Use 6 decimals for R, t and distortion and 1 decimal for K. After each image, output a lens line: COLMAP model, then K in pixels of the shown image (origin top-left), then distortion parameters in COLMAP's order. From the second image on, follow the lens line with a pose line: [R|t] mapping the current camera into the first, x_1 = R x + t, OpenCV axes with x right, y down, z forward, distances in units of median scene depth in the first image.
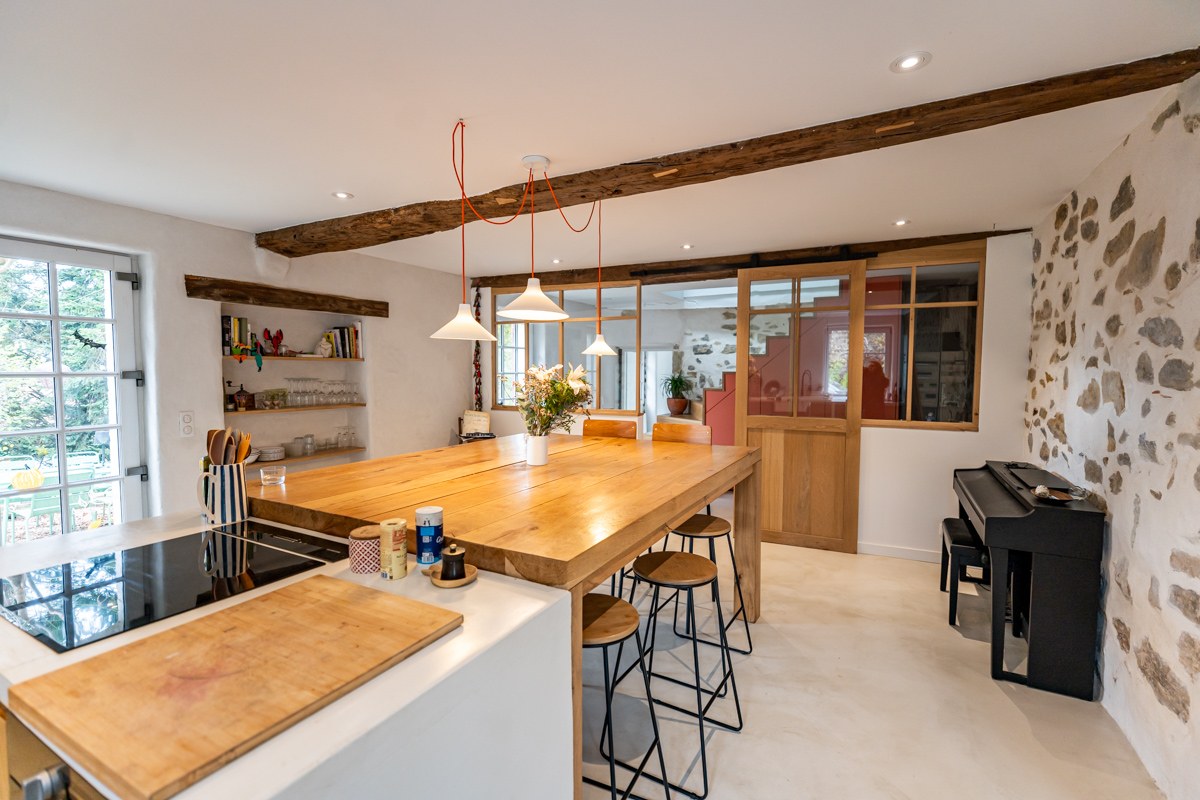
lens RADIAL K [[538.1, 0, 599.8], [0, 538.1, 398.3], [0, 0, 1]] dist [0.012523, -0.006048]
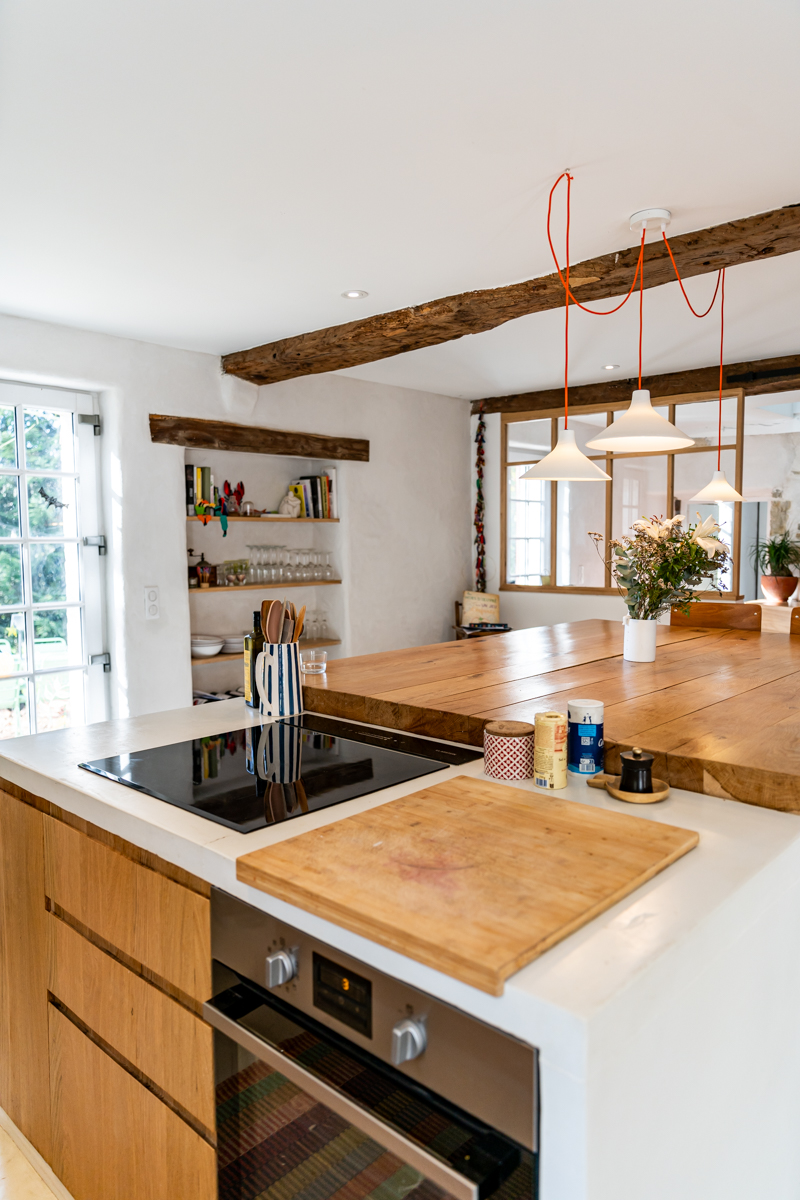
lens RADIAL K [[805.3, 0, 395.2], [0, 805.3, 601.8], [0, 0, 1]] dist [0.017176, -0.002172]
pose [[0.968706, 0.007759, -0.248089, -0.122019], [-0.001544, 0.999680, 0.025234, 0.015846], [0.248206, -0.024061, 0.968408, -0.061059]]
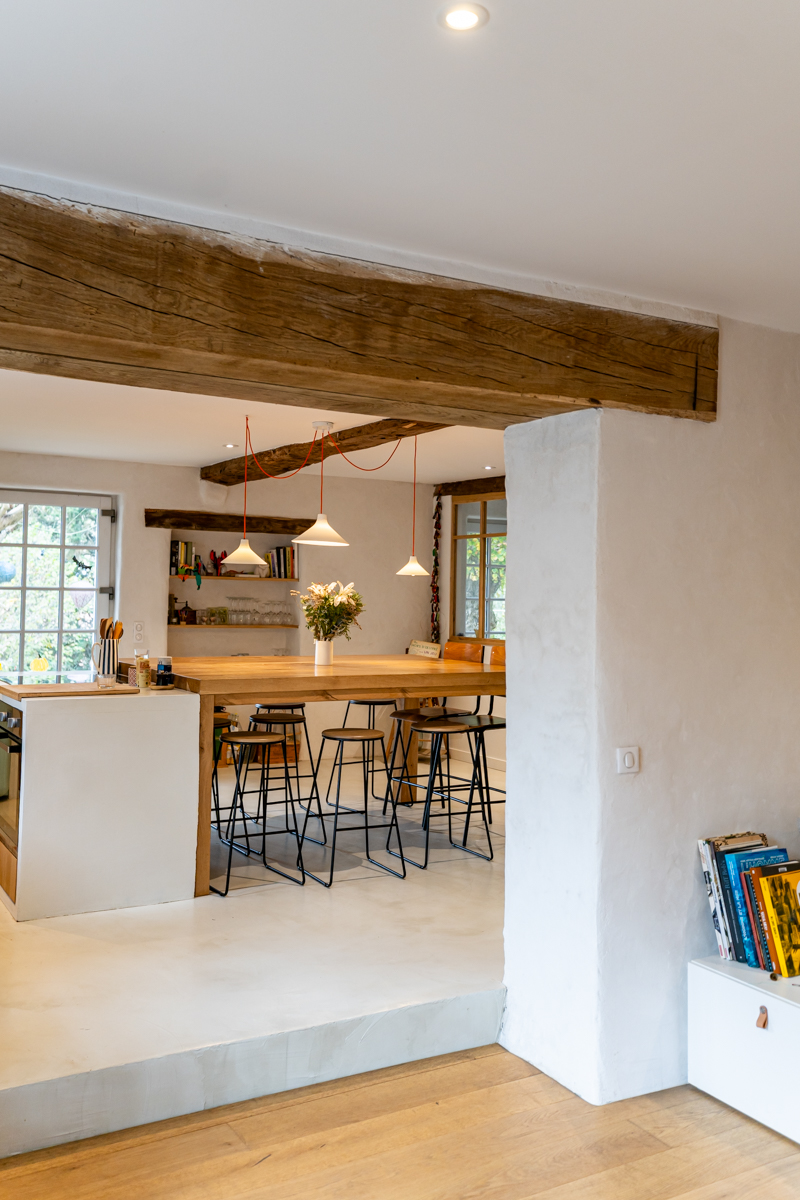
lens RADIAL K [[1044.1, 0, 376.1], [0, 1044.1, 565.5], [0, 0, 1]] dist [0.091103, -0.078644]
pose [[0.848288, -0.001821, -0.529533, 0.913523], [-0.046533, 0.995869, -0.077969, 0.057578], [0.527487, 0.090781, 0.844699, -0.698652]]
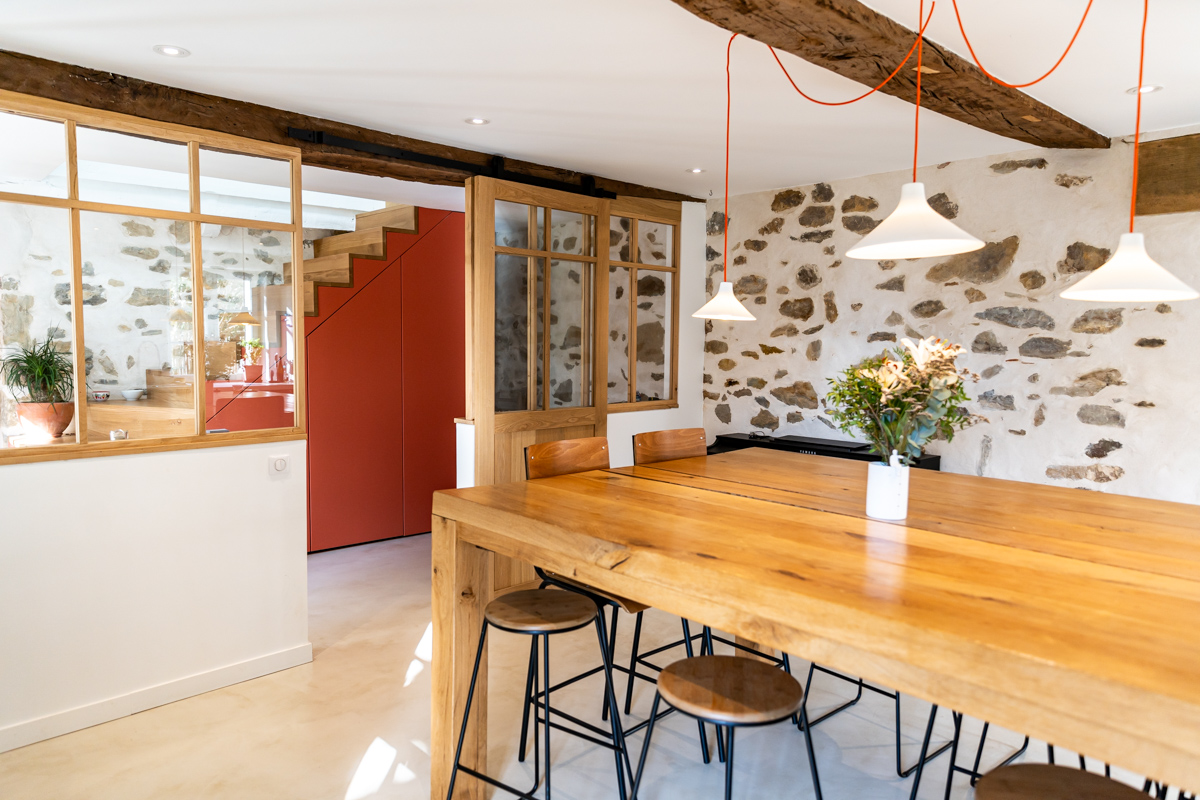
lens RADIAL K [[808.7, 0, 602.6], [0, 808.7, 396.1], [0, 0, 1]] dist [0.018175, -0.005236]
pose [[0.320163, -0.066687, 0.945012, -0.744783], [0.044090, 0.997487, 0.055453, -0.046393], [-0.946336, 0.023912, 0.322299, 0.750327]]
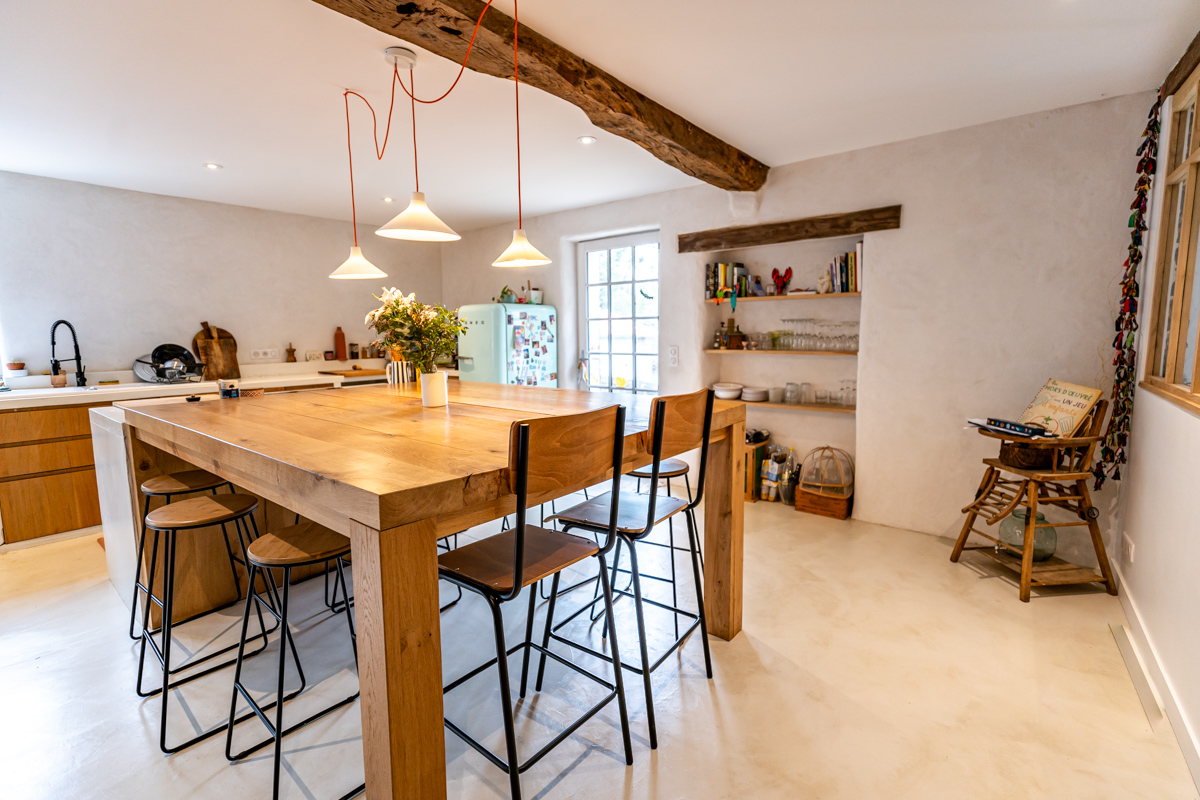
lens RADIAL K [[545.8, 0, 599.2], [0, 545.8, 395.7], [0, 0, 1]] dist [0.011994, -0.008162]
pose [[-0.184891, 0.115646, -0.975931, 0.528142], [-0.043253, 0.991132, 0.125642, -0.013482], [0.981807, 0.065442, -0.178249, 1.062693]]
